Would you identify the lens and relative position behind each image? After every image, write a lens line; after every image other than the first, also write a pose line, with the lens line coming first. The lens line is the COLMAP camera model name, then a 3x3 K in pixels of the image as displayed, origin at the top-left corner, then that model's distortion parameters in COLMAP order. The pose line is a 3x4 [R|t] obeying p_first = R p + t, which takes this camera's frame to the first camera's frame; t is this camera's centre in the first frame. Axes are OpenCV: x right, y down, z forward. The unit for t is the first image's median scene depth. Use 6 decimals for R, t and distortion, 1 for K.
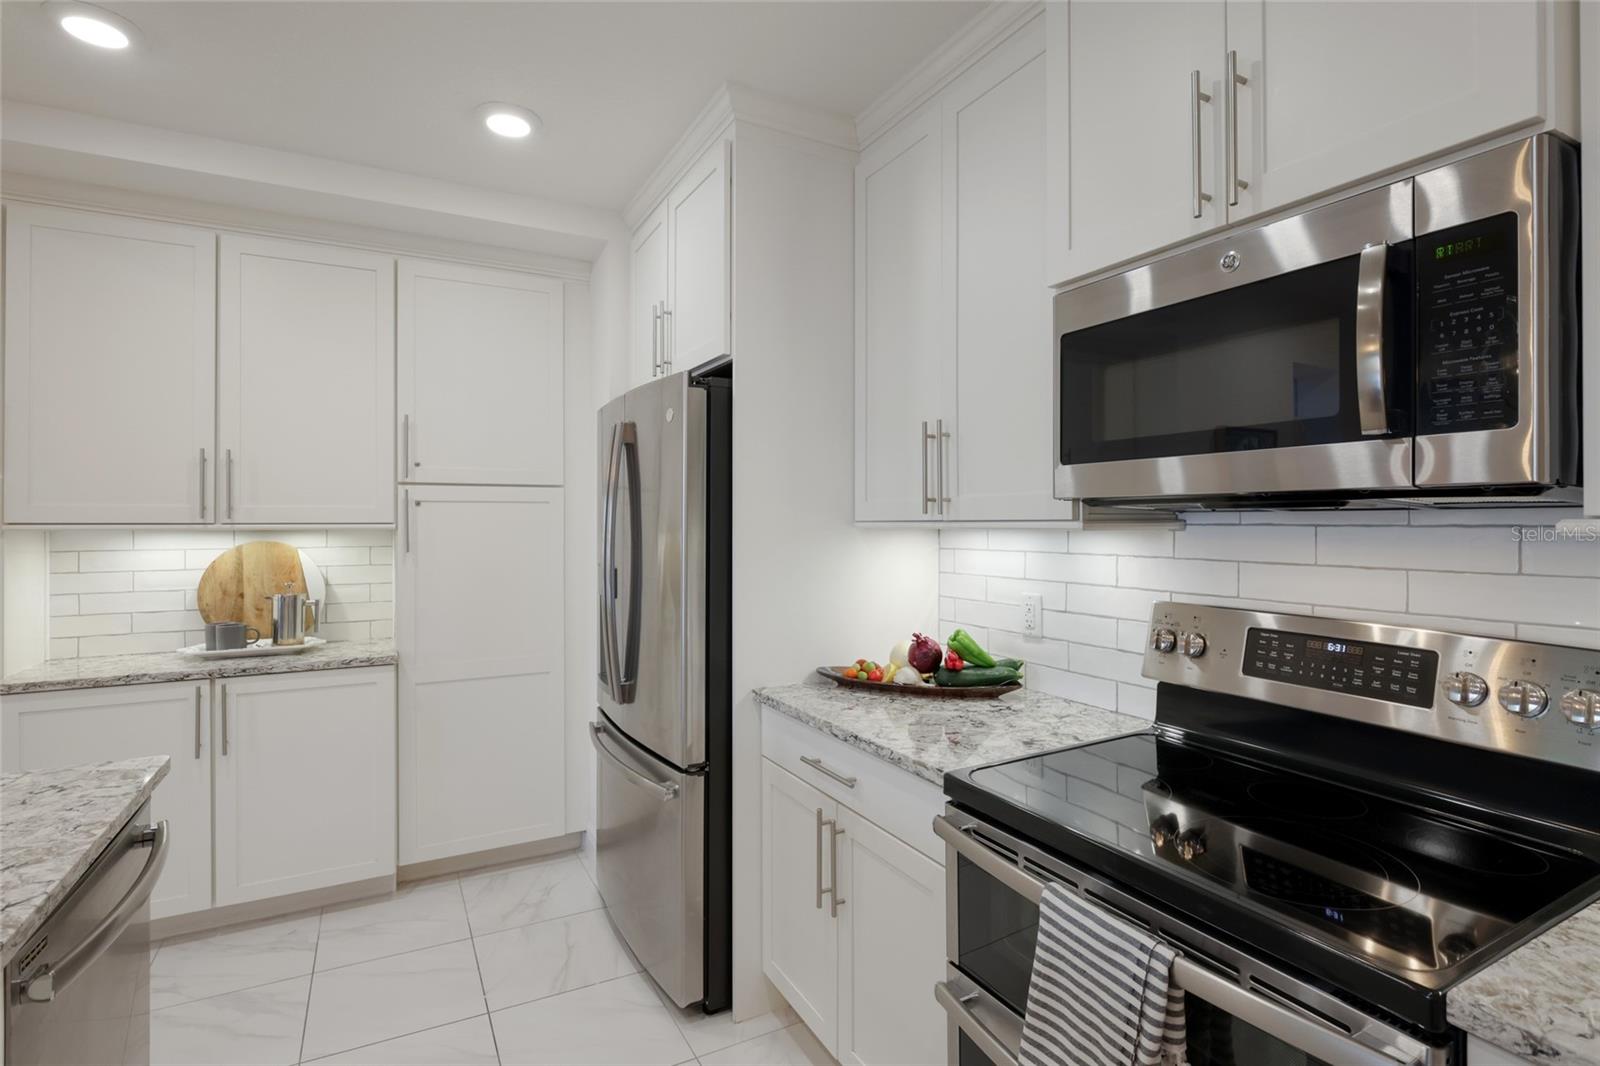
lens RADIAL K [[793.8, 0, 778.0], [0, 793.8, 521.9], [0, 0, 1]] dist [0.009929, 0.001372]
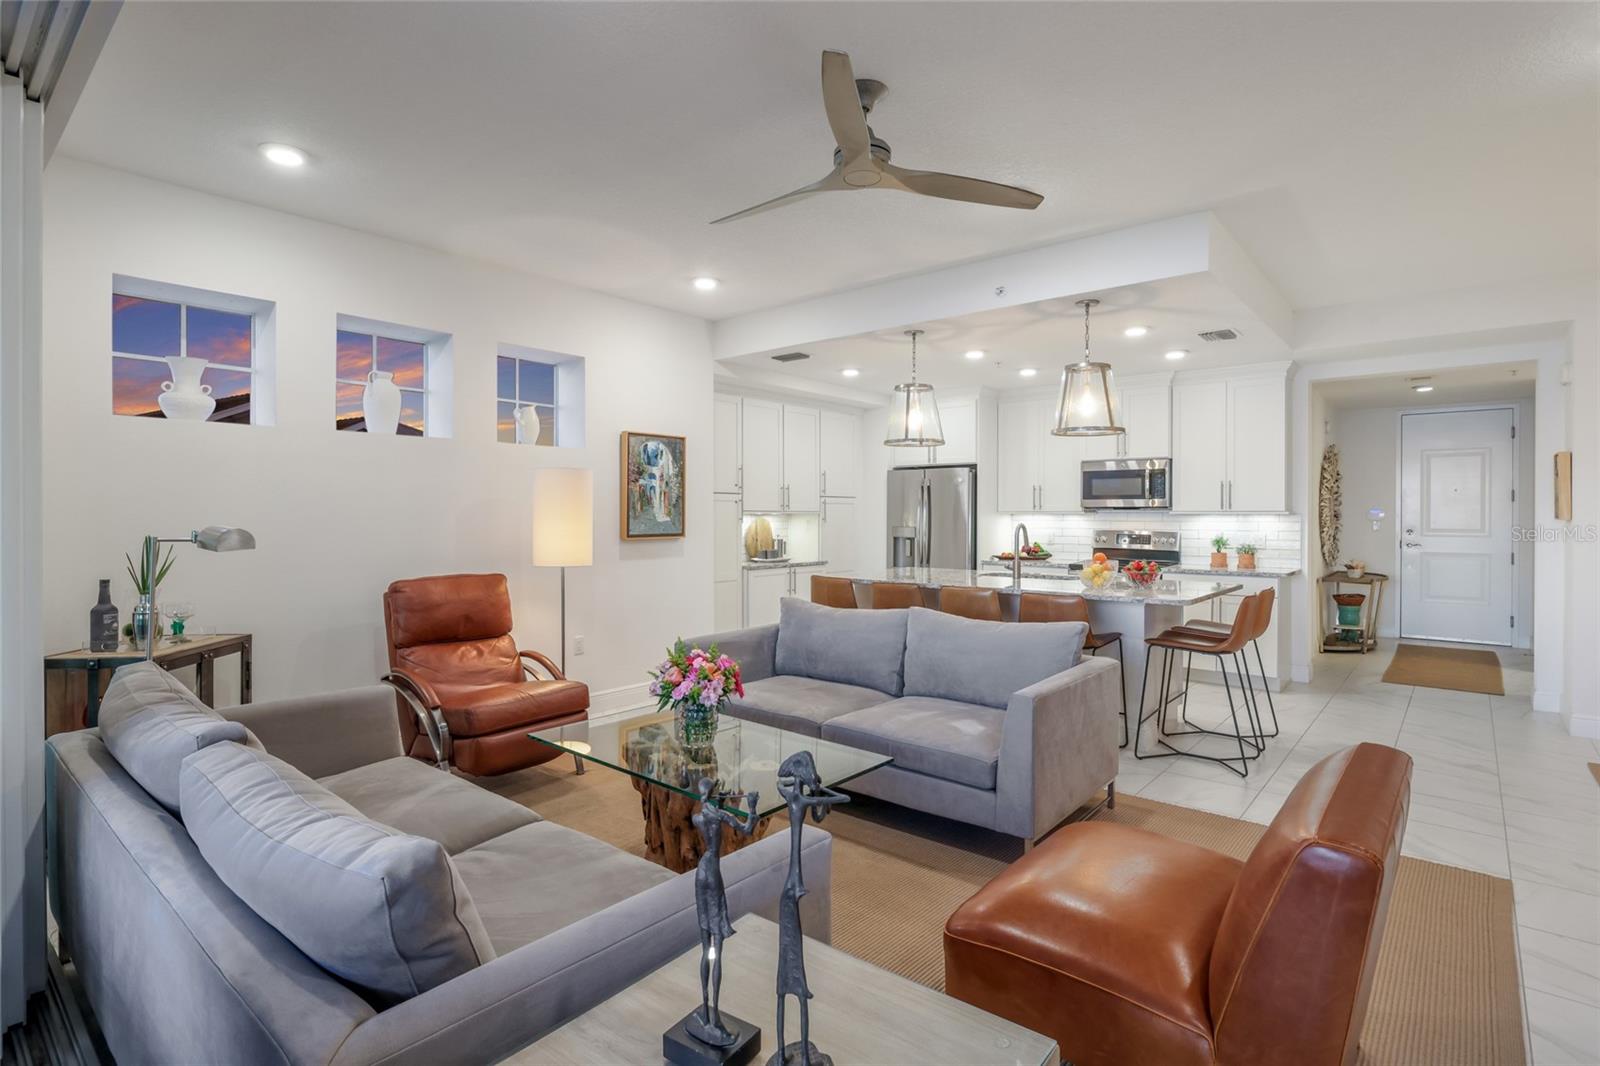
lens RADIAL K [[760.4, 0, 784.5], [0, 760.4, 517.5], [0, 0, 1]] dist [-0.023915, -0.000347]
pose [[0.934453, 0.002875, 0.356075, -1.719954], [-0.005627, 0.999962, 0.006695, 0.006458], [-0.356042, -0.008260, 0.934433, -1.511044]]
